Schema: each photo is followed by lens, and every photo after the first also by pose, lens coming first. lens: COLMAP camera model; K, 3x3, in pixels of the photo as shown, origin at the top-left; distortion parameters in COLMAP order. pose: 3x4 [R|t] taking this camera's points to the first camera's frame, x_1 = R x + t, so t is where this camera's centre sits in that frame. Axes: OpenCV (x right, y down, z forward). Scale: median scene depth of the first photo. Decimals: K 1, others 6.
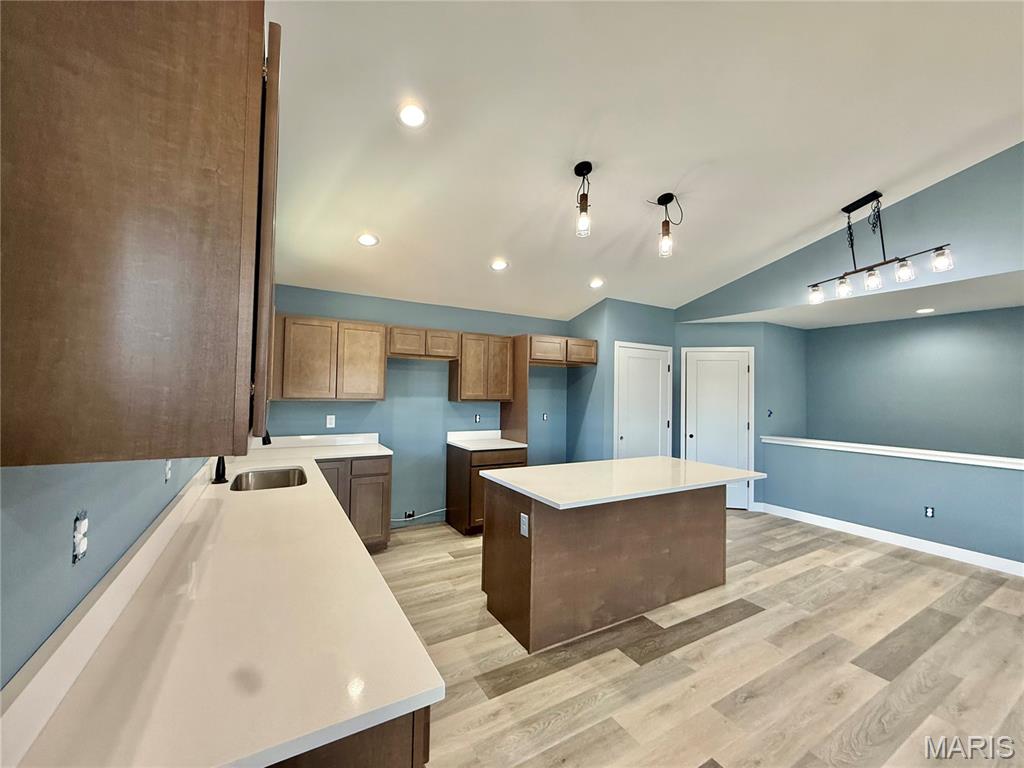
lens RADIAL K [[412.6, 0, 500.6], [0, 412.6, 382.4], [0, 0, 1]] dist [-0.001747, 0.000416]
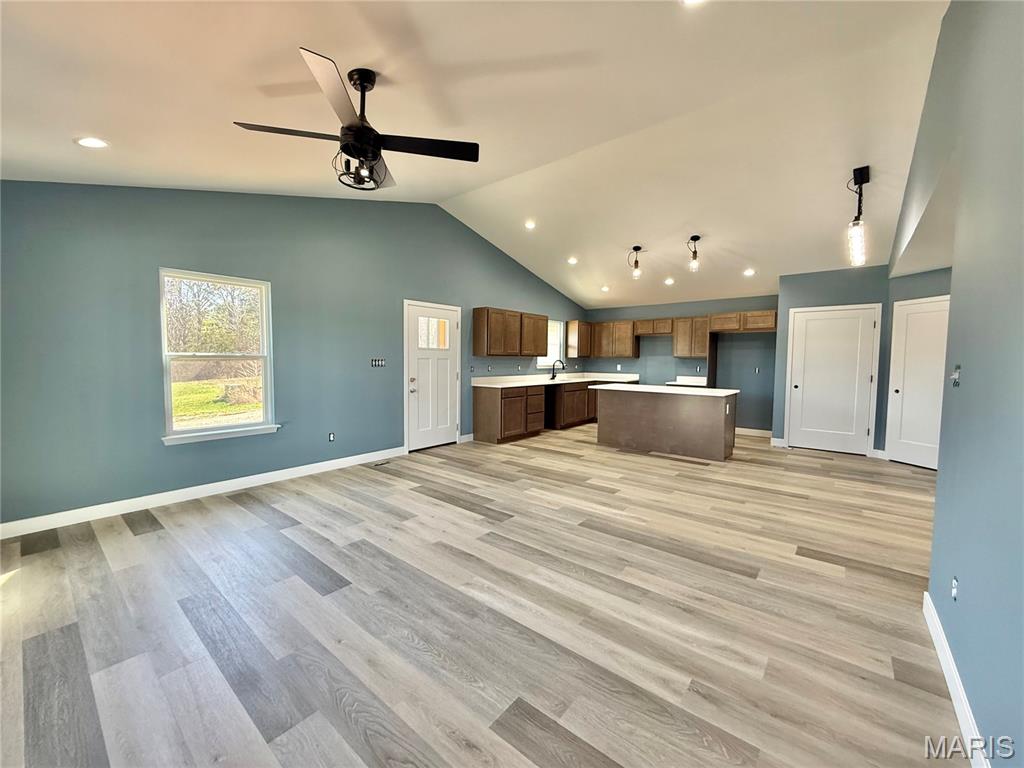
lens RADIAL K [[412.6, 0, 500.6], [0, 412.6, 382.4], [0, 0, 1]] dist [-0.001747, 0.000416]
pose [[0.347692, 0.037525, -0.936858, 1.606953], [0.017156, 0.998777, 0.046373, 0.069916], [0.937452, -0.032196, 0.346622, -0.384336]]
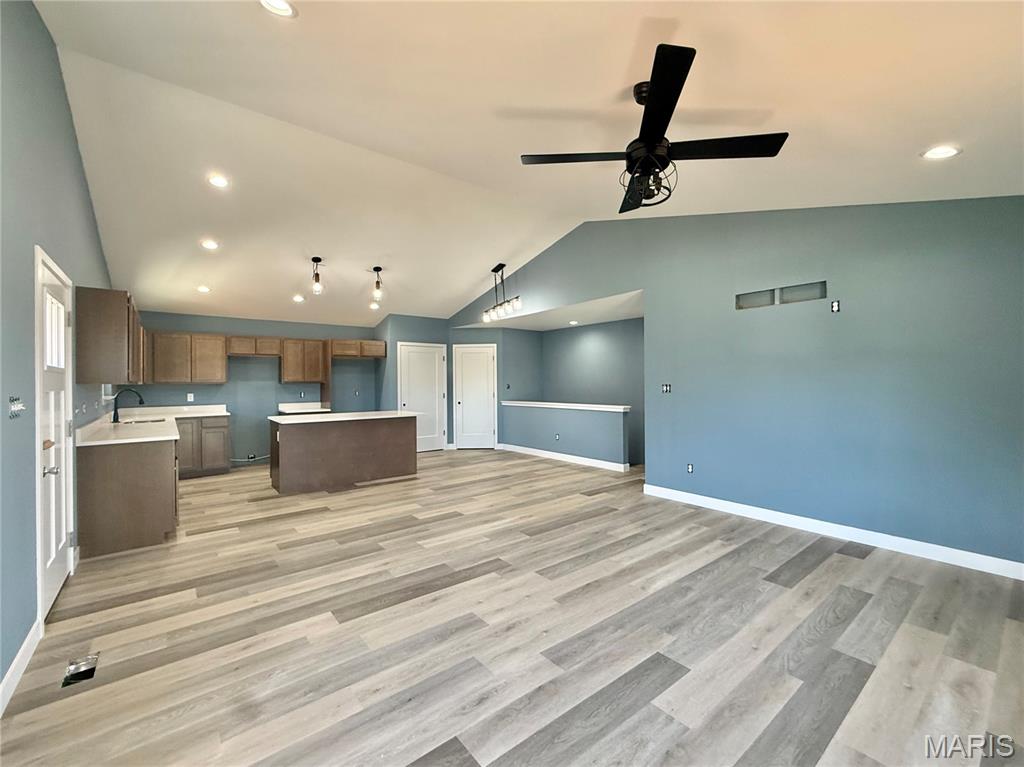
lens RADIAL K [[434.5, 0, 518.7], [0, 434.5, 384.8], [0, 0, 1]] dist [-0.002005, 0.000123]
pose [[0.984609, -0.029583, 0.172248, 0.604801], [0.024569, 0.999212, 0.031167, 0.029227], [-0.173034, -0.026456, 0.984560, -0.948584]]
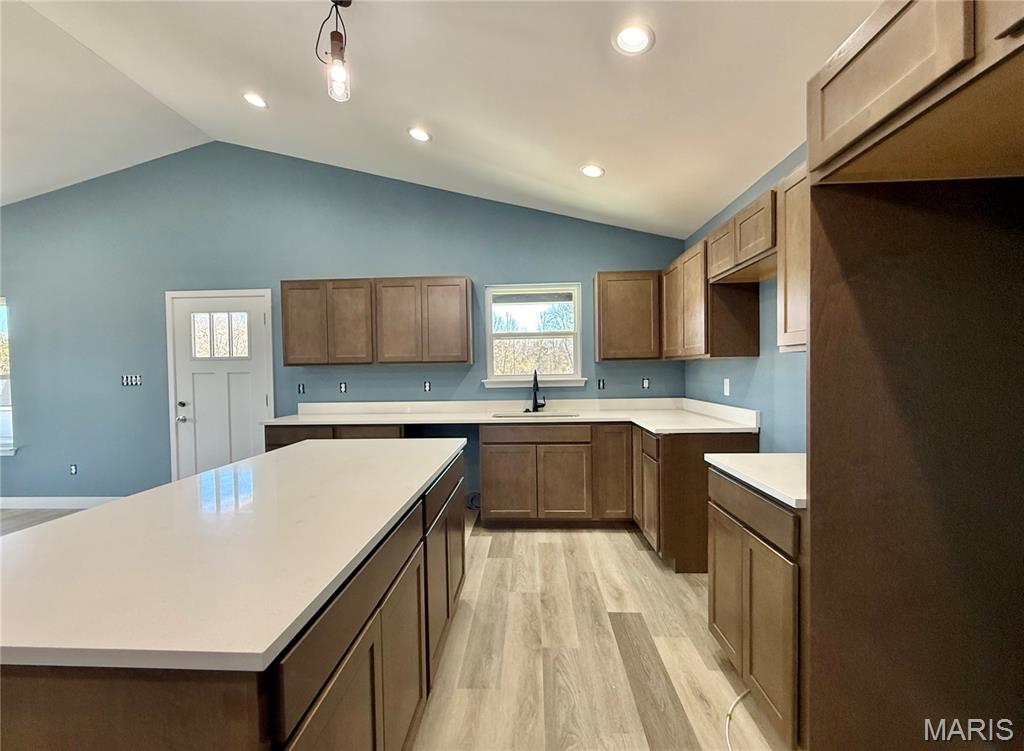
lens RADIAL K [[434.2, 0, 509.3], [0, 434.2, 379.9], [0, 0, 1]] dist [-0.001578, -0.000101]
pose [[-0.534633, 0.009471, -0.845031, 0.505591], [0.022545, 0.999741, -0.003059, 0.085974], [0.844783, -0.020687, -0.534708, 1.238726]]
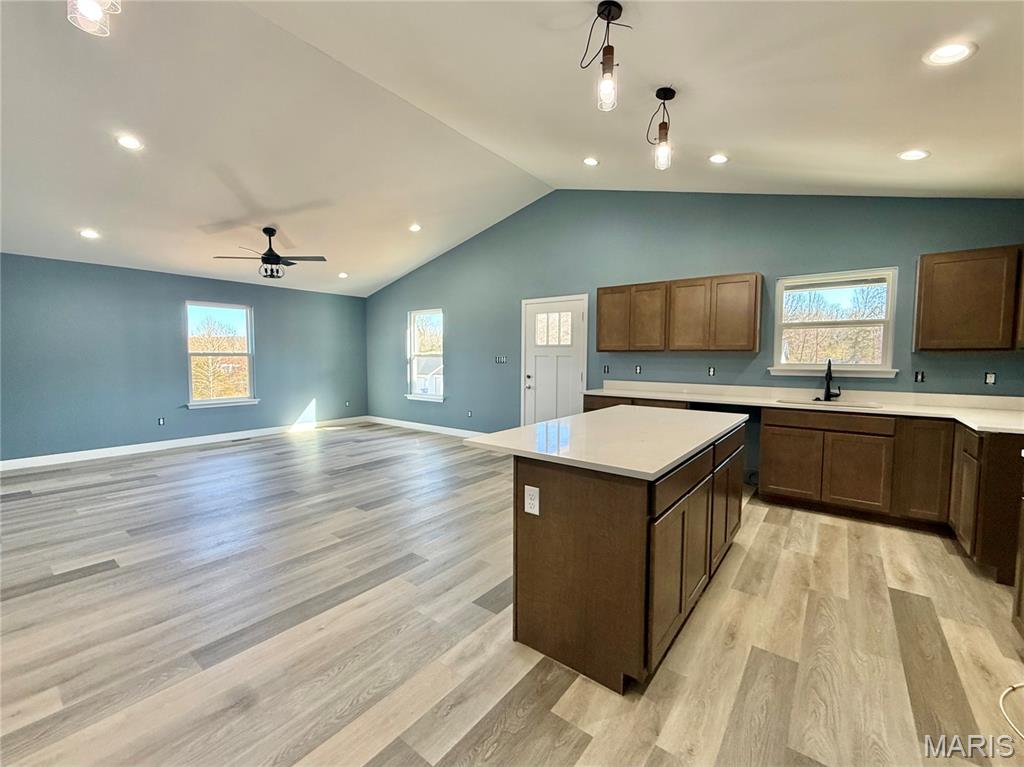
lens RADIAL K [[426.0, 0, 511.4], [0, 426.0, 381.8], [0, 0, 1]] dist [0.000503, 0.000175]
pose [[-0.921889, 0.000976, -0.387453, 0.706092], [-0.014104, 0.999250, 0.036074, 0.088243], [0.387198, 0.038720, -0.921183, 1.392784]]
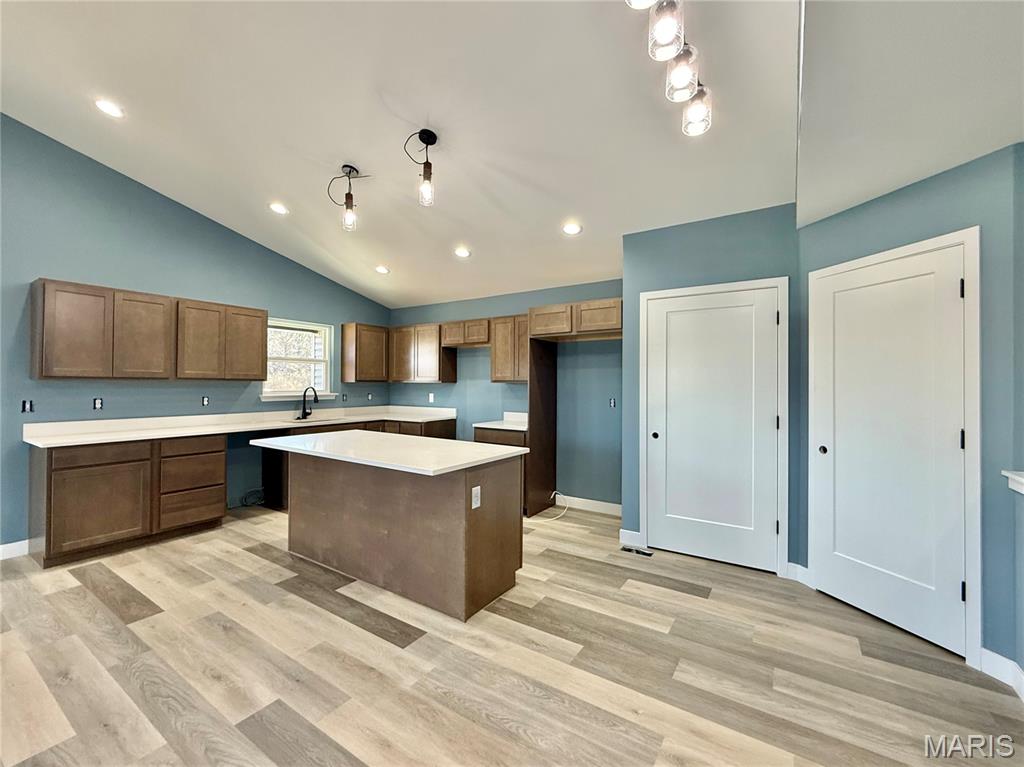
lens RADIAL K [[428.4, 0, 505.2], [0, 428.4, 381.3], [0, 0, 1]] dist [-0.000847, -0.000580]
pose [[0.445615, -0.022028, -0.894953, 1.128603], [0.020229, 0.999690, -0.014533, 0.073648], [0.894996, -0.011628, 0.445923, 0.662442]]
